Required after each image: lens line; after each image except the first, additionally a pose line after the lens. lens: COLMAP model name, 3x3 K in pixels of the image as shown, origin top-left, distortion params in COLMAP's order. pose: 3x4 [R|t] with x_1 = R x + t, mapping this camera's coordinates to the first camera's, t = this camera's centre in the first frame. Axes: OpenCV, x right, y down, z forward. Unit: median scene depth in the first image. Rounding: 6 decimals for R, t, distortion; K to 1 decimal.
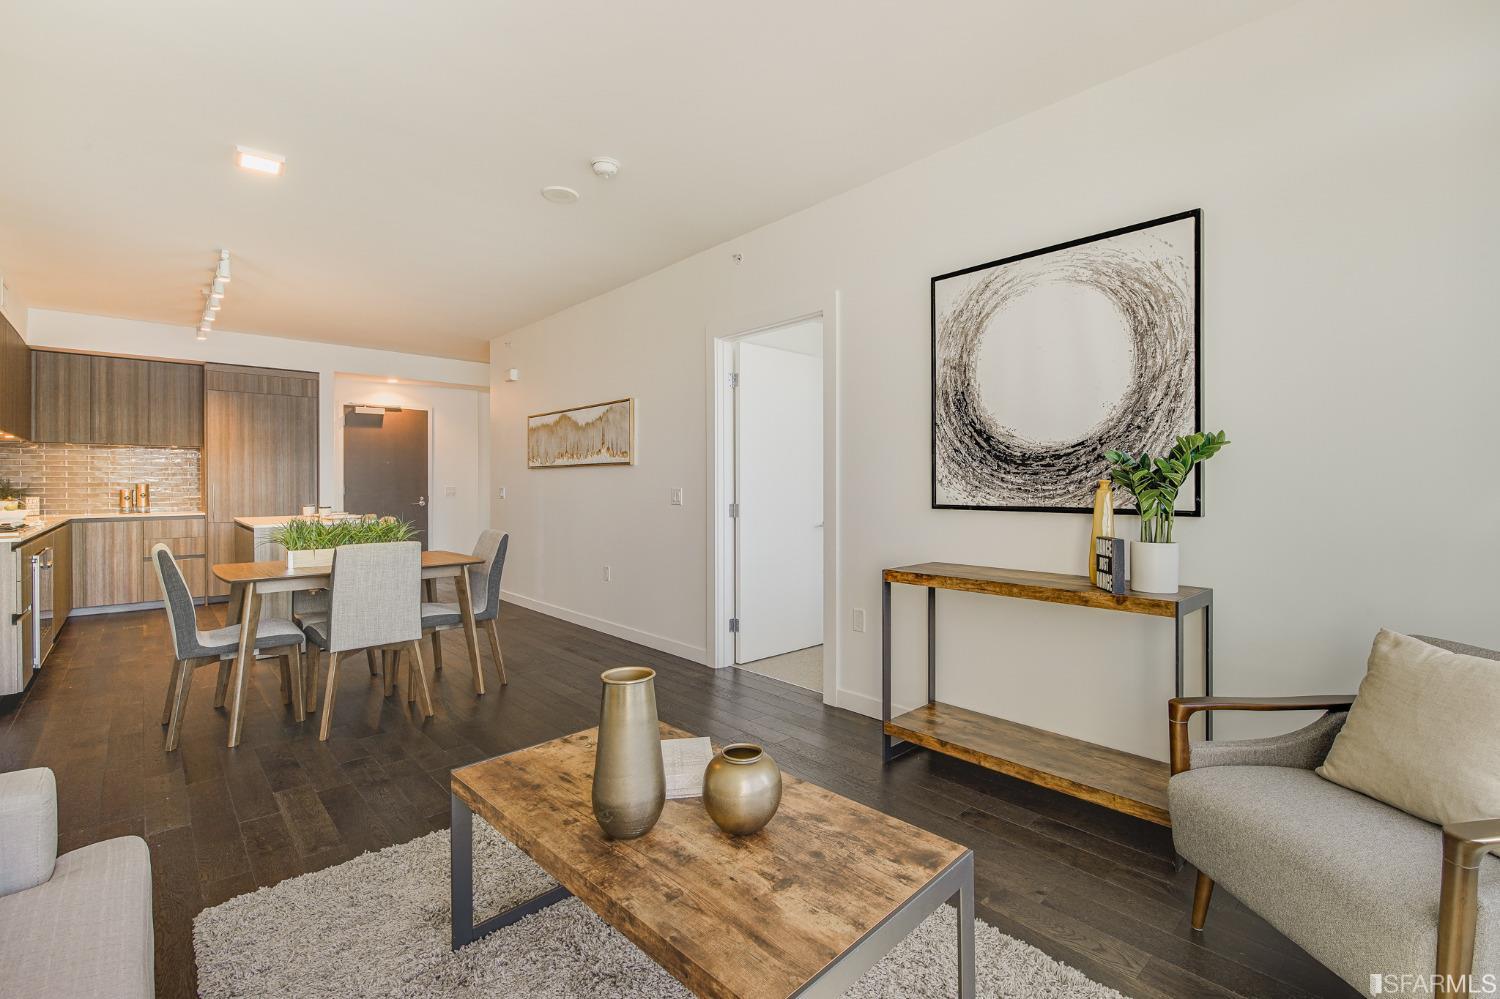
lens RADIAL K [[658.5, 0, 784.2], [0, 658.5, 493.6], [0, 0, 1]] dist [-0.008738, -0.002697]
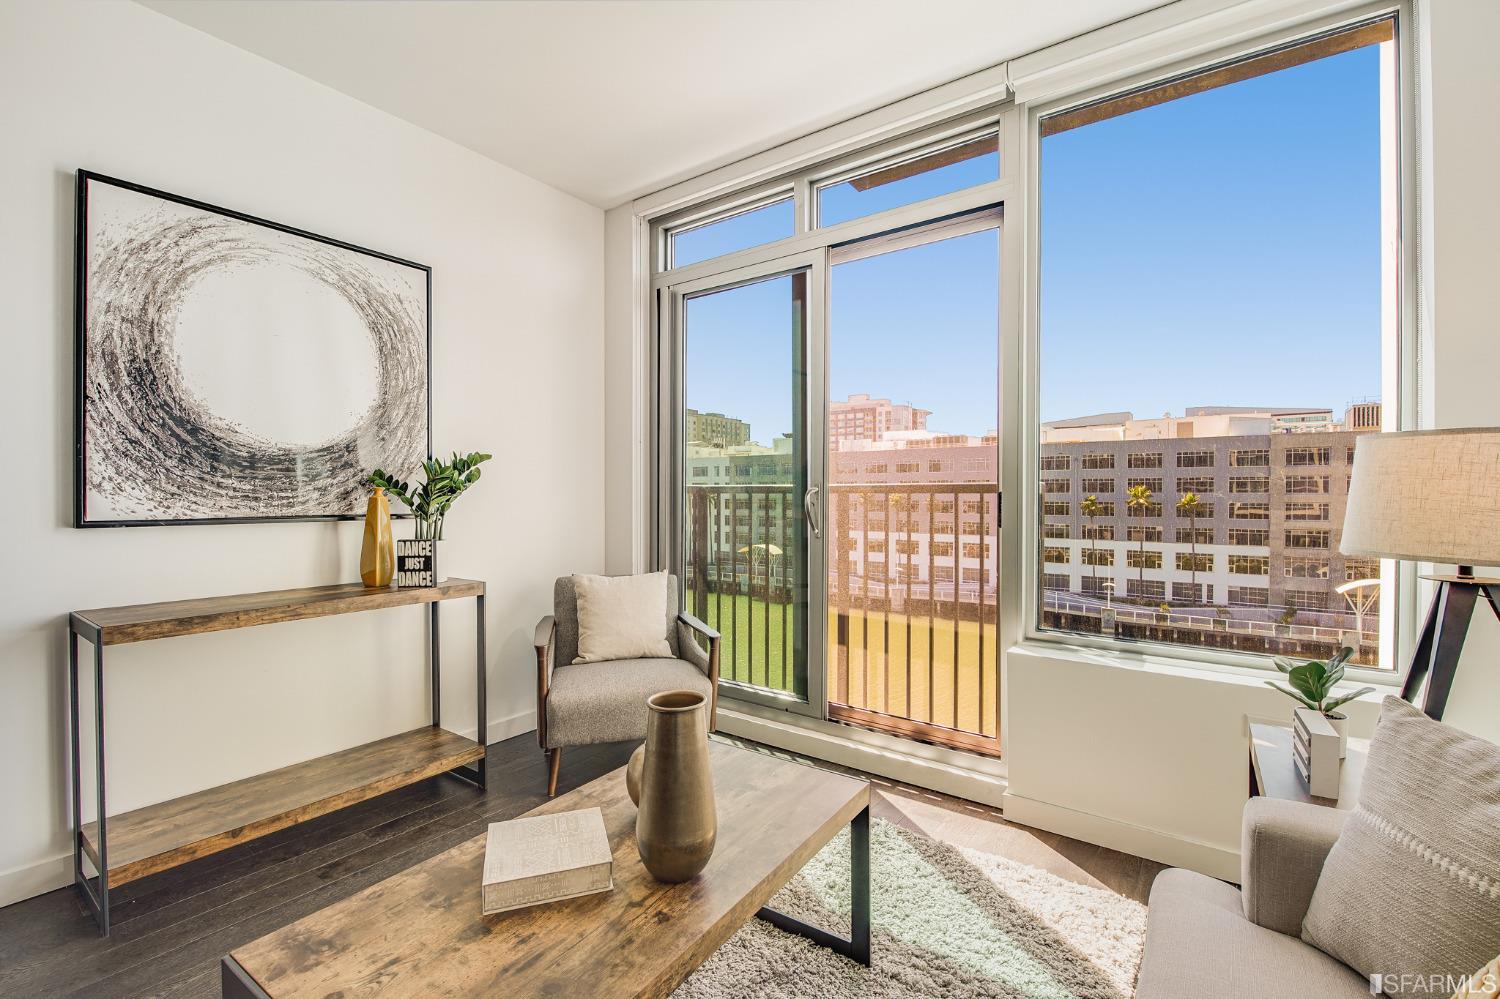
lens RADIAL K [[648.0, 0, 748.2], [0, 648.0, 501.3], [0, 0, 1]] dist [-0.003444, -0.003563]
pose [[-0.158692, -0.014624, 0.987220, -0.542279], [0.007679, 0.999842, 0.016045, -0.009038], [-0.987298, 0.010127, -0.158555, 0.495056]]
